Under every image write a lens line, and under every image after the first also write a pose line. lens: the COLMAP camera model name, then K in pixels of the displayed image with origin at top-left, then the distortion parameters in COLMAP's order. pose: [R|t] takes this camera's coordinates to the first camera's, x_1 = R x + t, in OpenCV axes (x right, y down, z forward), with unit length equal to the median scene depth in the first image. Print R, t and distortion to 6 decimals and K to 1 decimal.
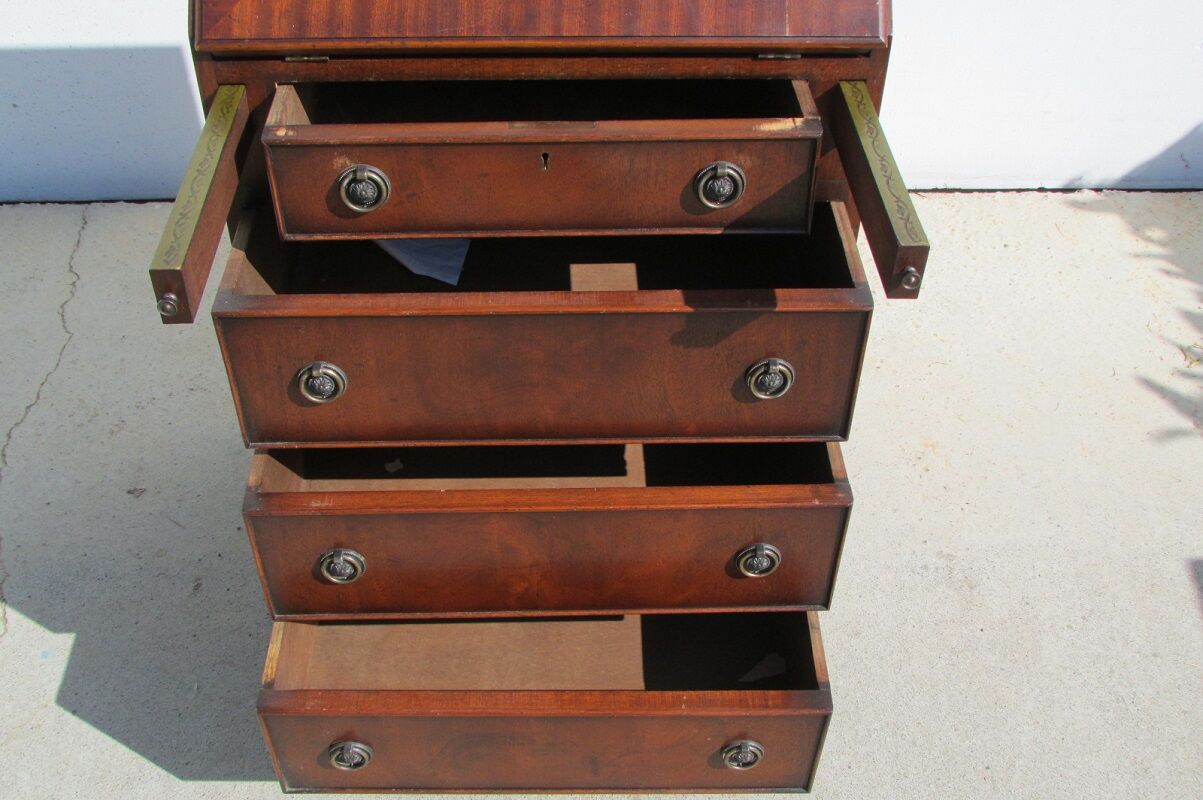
lens RADIAL K [[1349.0, 0, 601.5], [0, 1349.0, 400.0], [0, 0, 1]] dist [-0.050720, 0.002575]
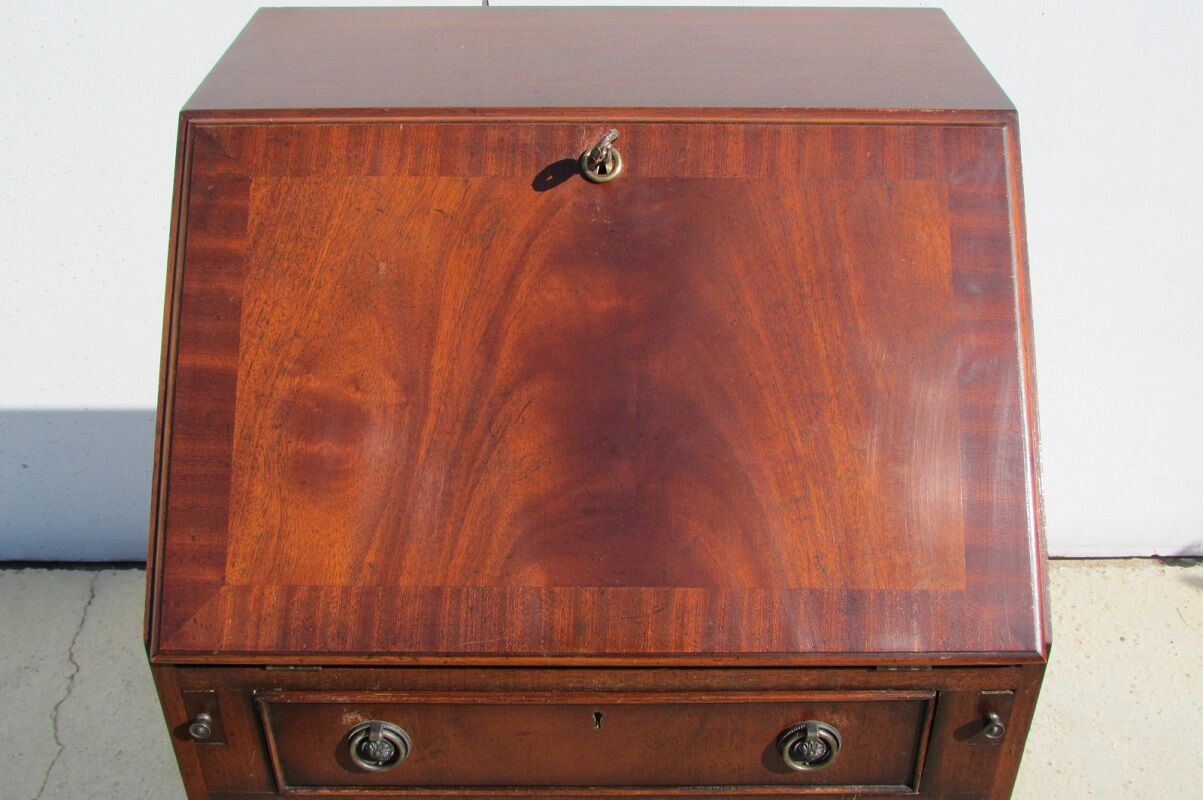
lens RADIAL K [[1349.0, 0, 601.5], [0, 1349.0, 400.0], [0, 0, 1]] dist [-0.050720, 0.002575]
pose [[0.999126, 0.006675, -0.041257, -0.004986], [-0.012716, 0.988914, -0.147941, -0.150935], [0.039813, 0.148336, 0.988135, 0.109290]]
